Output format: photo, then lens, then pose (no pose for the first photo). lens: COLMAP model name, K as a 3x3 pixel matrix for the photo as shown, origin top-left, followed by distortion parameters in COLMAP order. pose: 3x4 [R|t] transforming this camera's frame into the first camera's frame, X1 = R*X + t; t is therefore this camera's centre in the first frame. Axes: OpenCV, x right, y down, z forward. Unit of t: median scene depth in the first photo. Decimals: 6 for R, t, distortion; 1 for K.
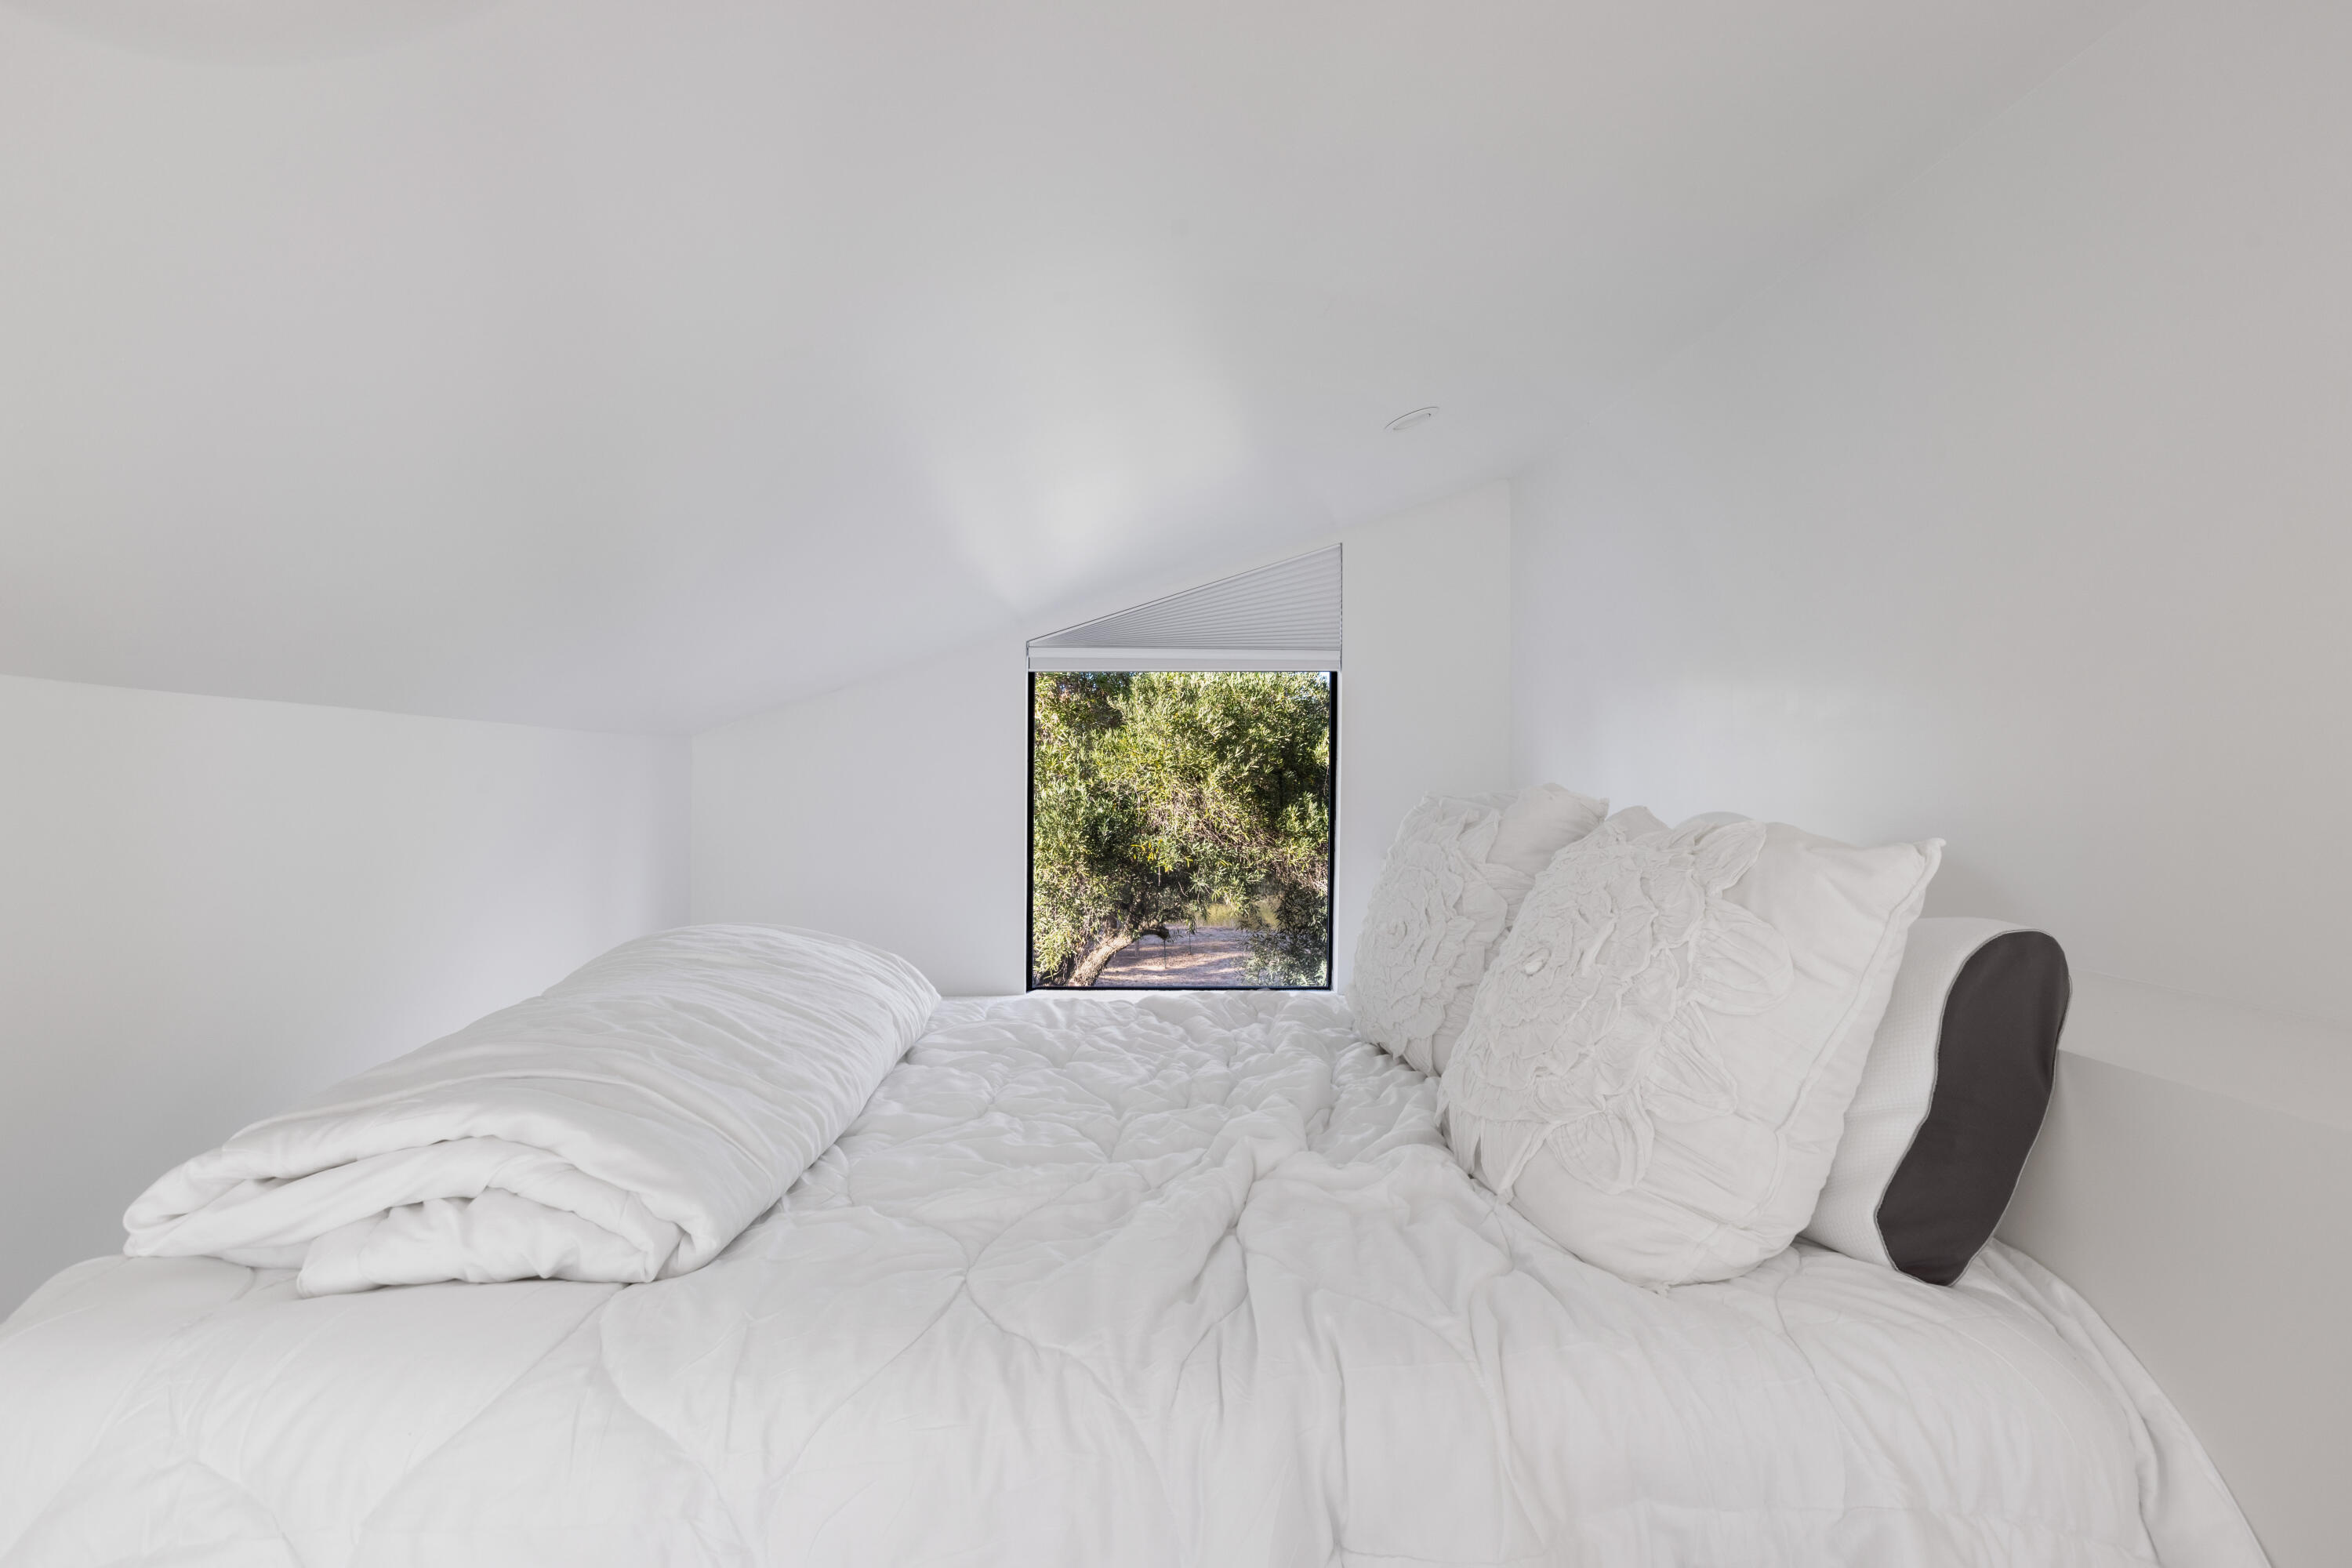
lens RADIAL K [[1041.2, 0, 1164.8], [0, 1041.2, 779.3], [0, 0, 1]] dist [0.000067, 0.000231]
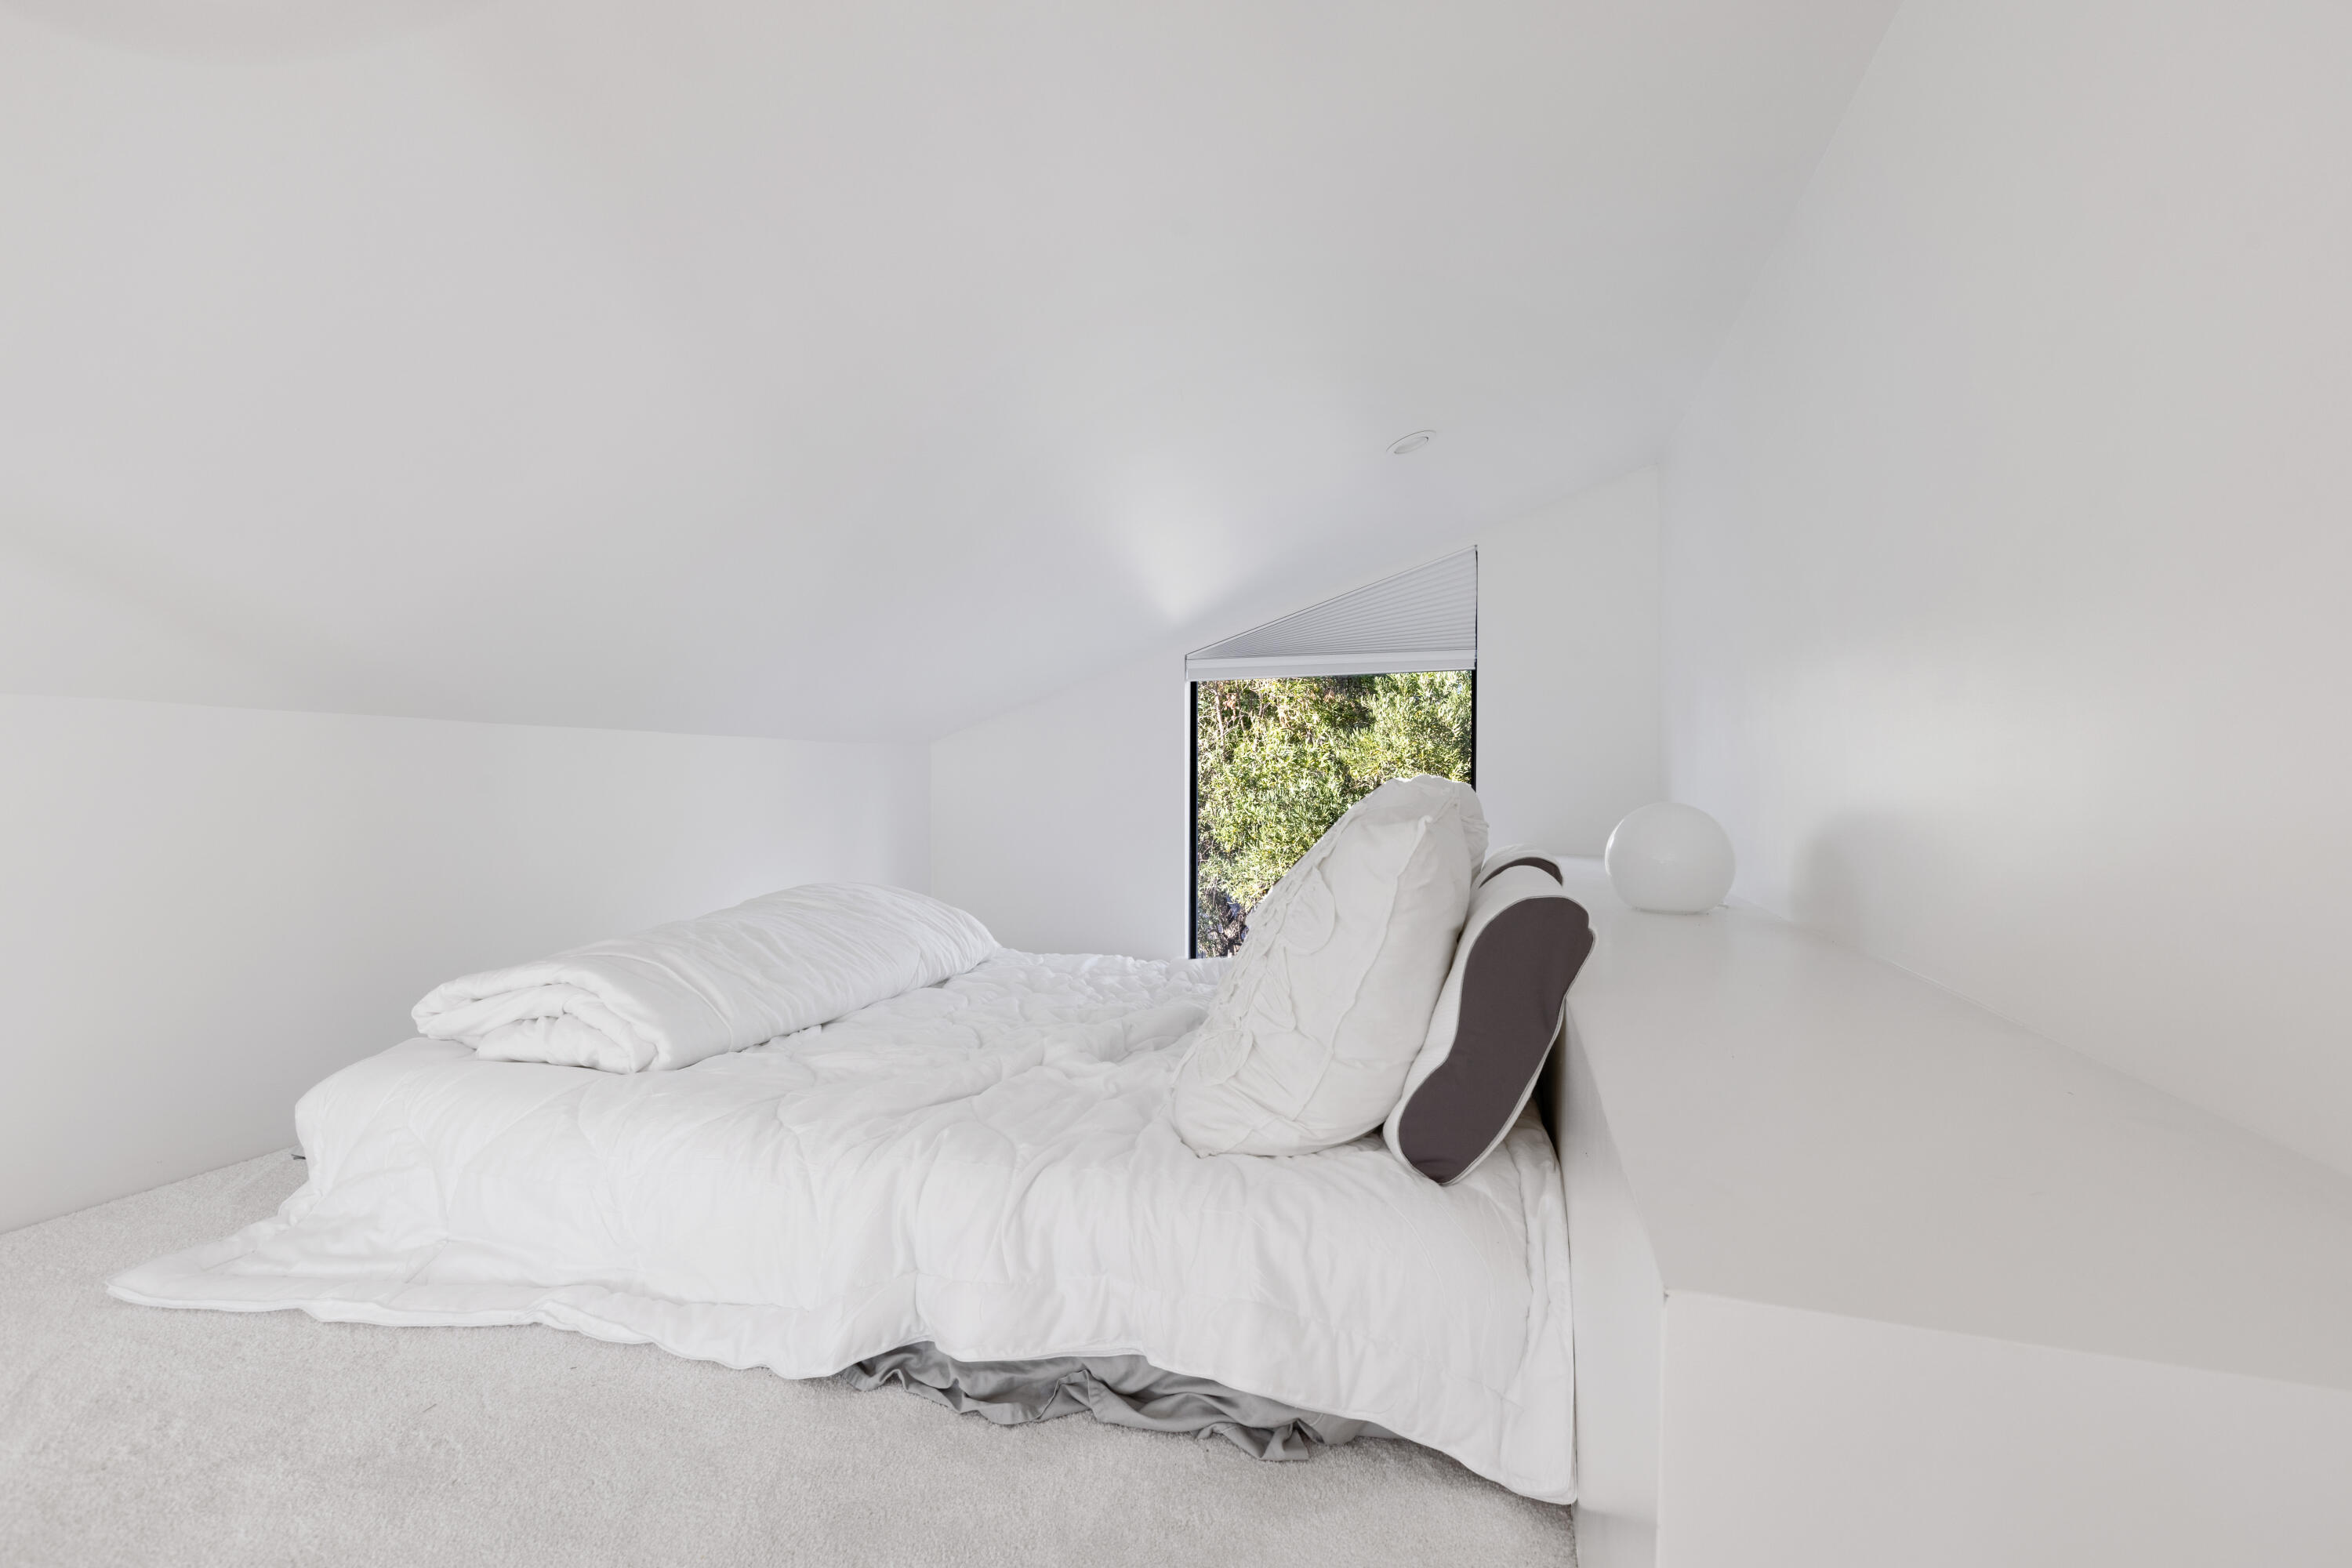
lens RADIAL K [[1041.2, 0, 1164.8], [0, 1041.2, 779.3], [0, 0, 1]] dist [0.000067, 0.000231]
pose [[0.935905, -0.004604, -0.352222, 0.779760], [0.005159, 0.999986, 0.000637, 0.007528], [0.352214, -0.002413, 0.935916, -0.233771]]
